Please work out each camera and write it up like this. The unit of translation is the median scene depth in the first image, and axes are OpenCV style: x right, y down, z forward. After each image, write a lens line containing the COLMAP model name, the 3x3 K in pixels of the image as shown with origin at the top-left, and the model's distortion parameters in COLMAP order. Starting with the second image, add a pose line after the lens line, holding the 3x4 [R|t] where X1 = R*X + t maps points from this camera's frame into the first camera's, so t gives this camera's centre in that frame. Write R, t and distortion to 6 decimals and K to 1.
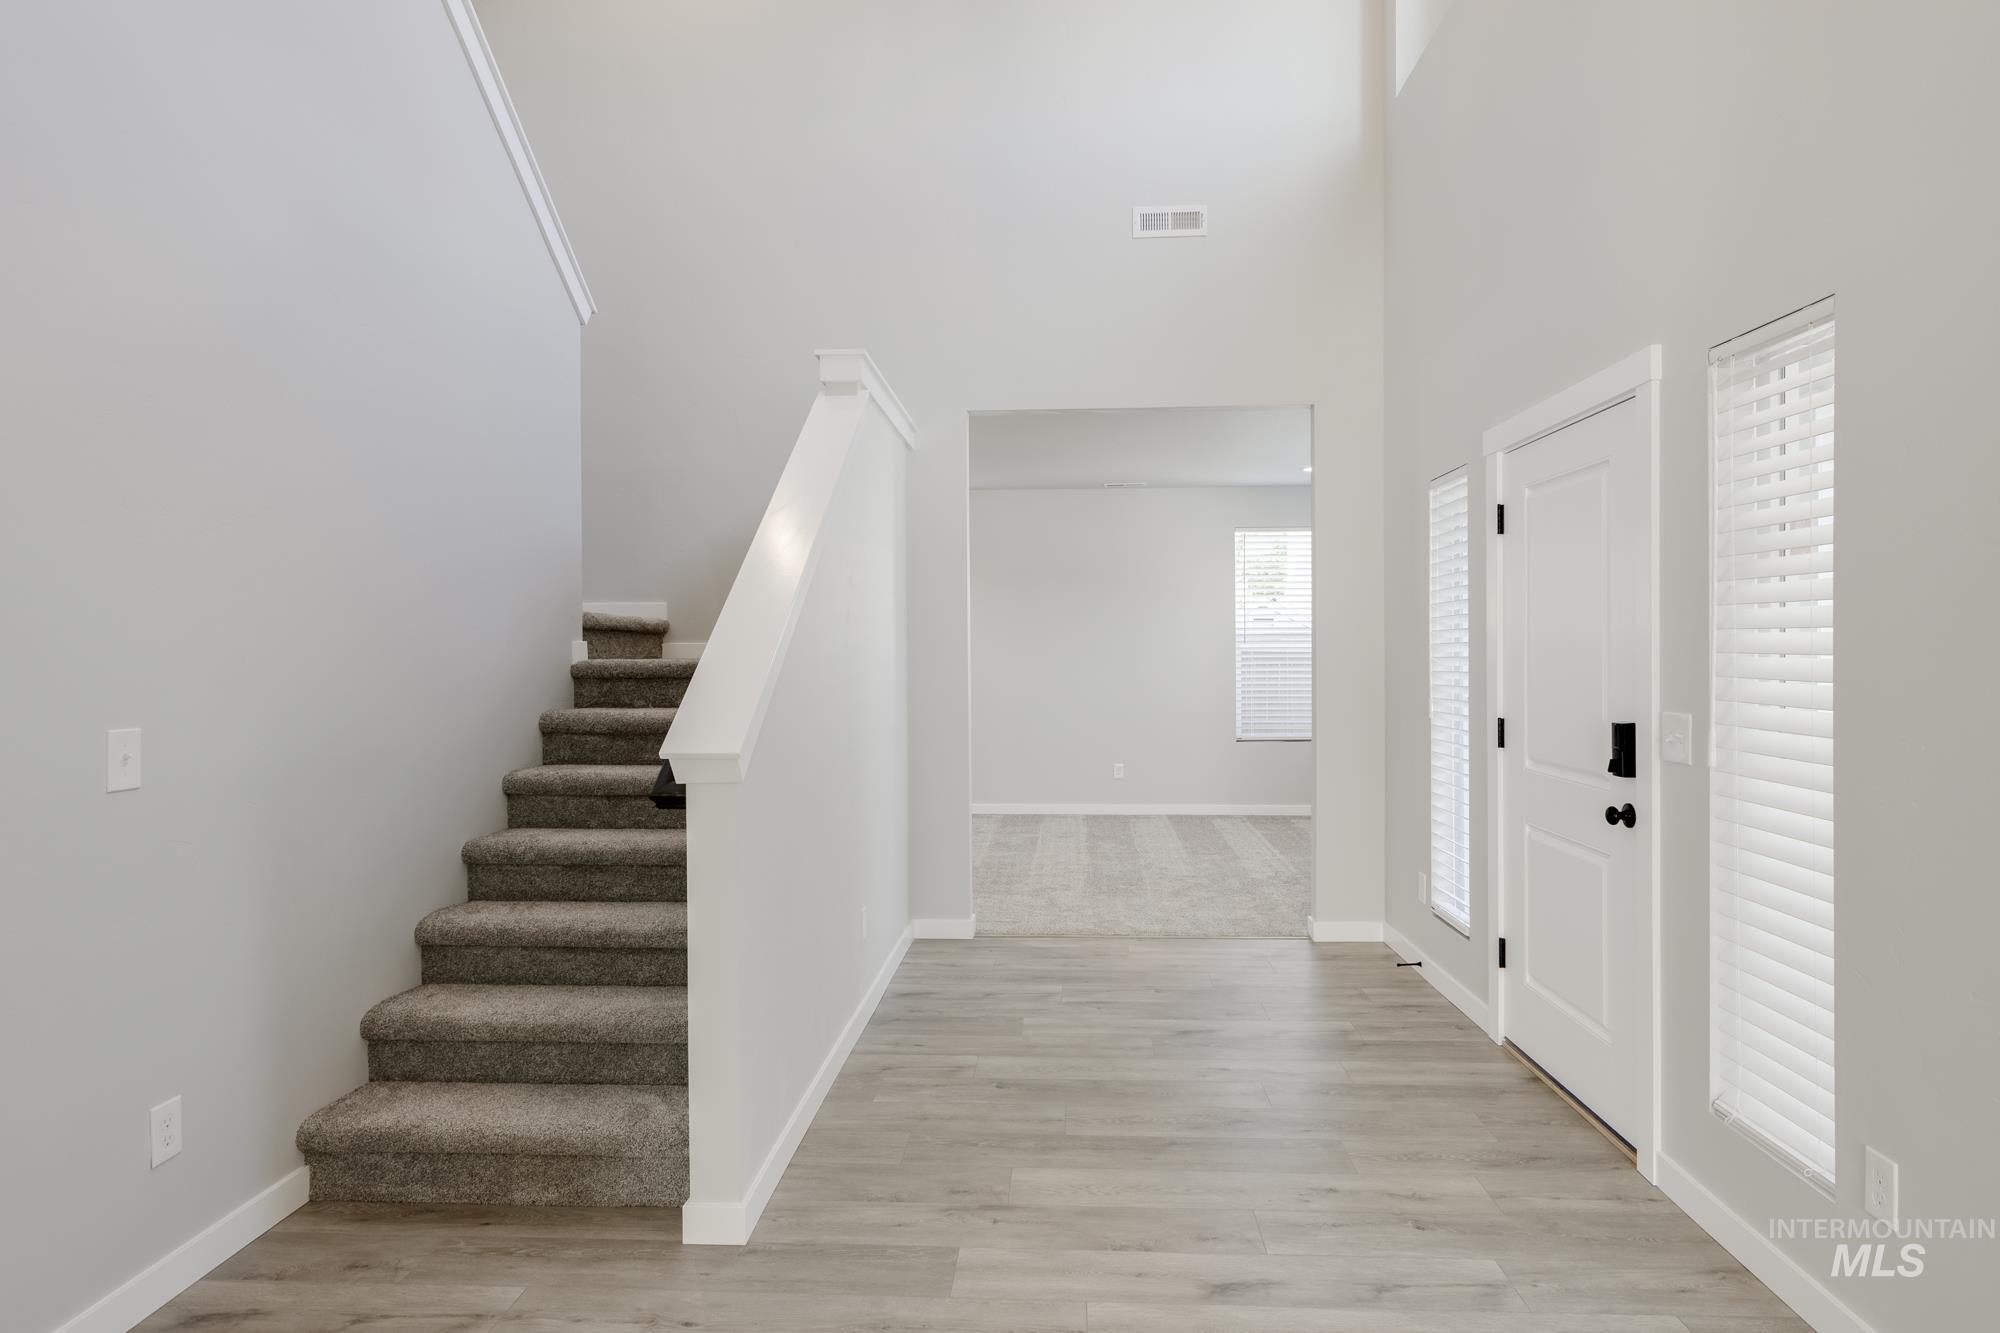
lens RADIAL K [[1126.0, 0, 1005.5], [0, 1126.0, 655.4], [0, 0, 1]] dist [0.006636, -0.003669]
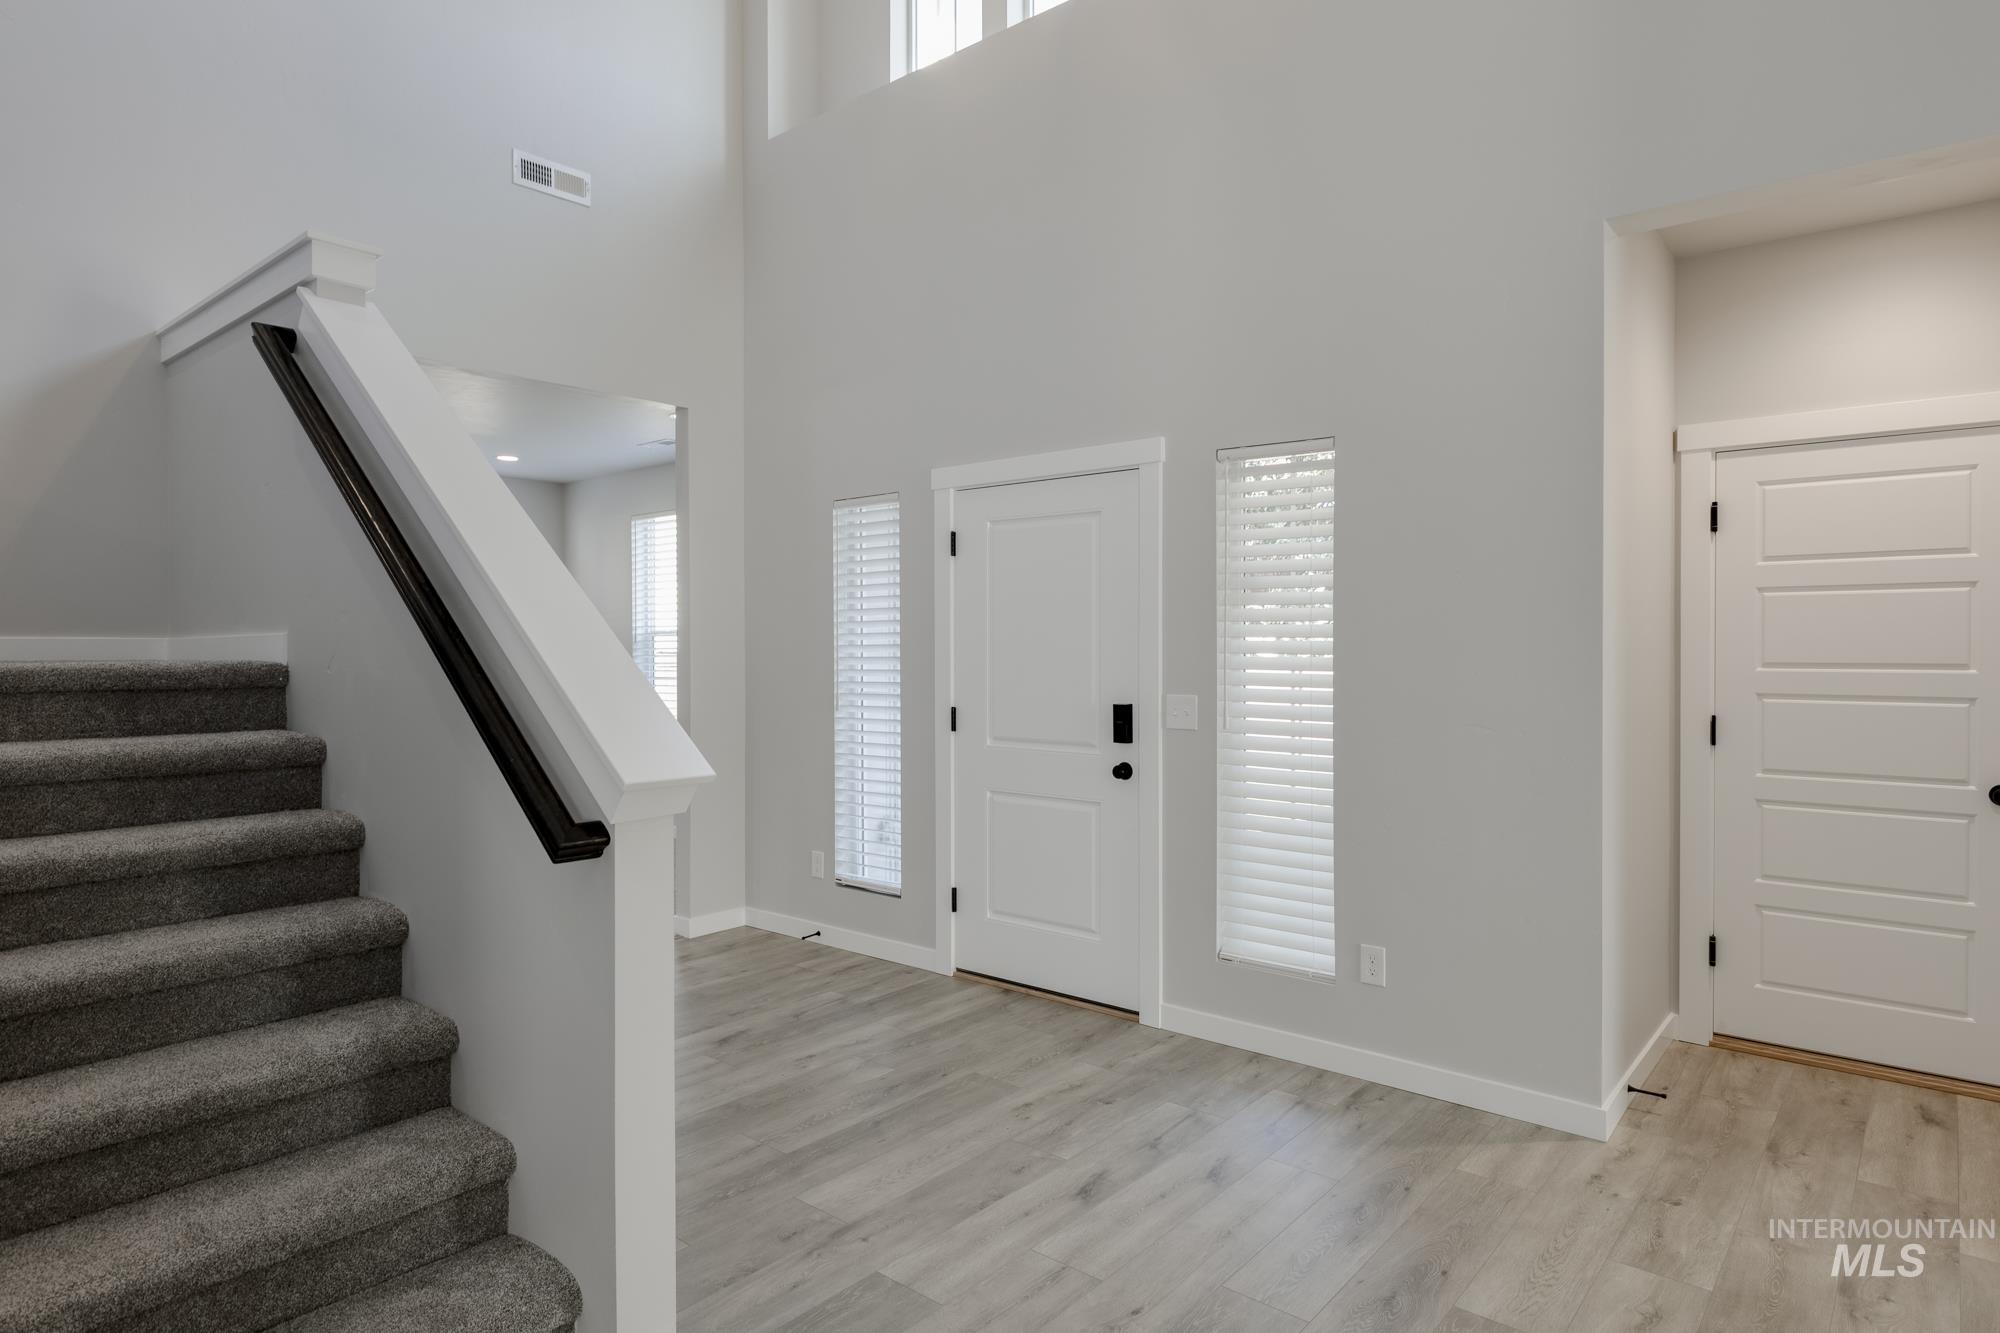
lens RADIAL K [[1126.0, 0, 1005.5], [0, 1126.0, 655.4], [0, 0, 1]] dist [0.006636, -0.003669]
pose [[0.601113, -0.001408, 0.799163, -0.616459], [0.002304, 0.999997, 0.000029, -0.000108], [-0.799161, 0.001823, 0.601114, 0.276536]]
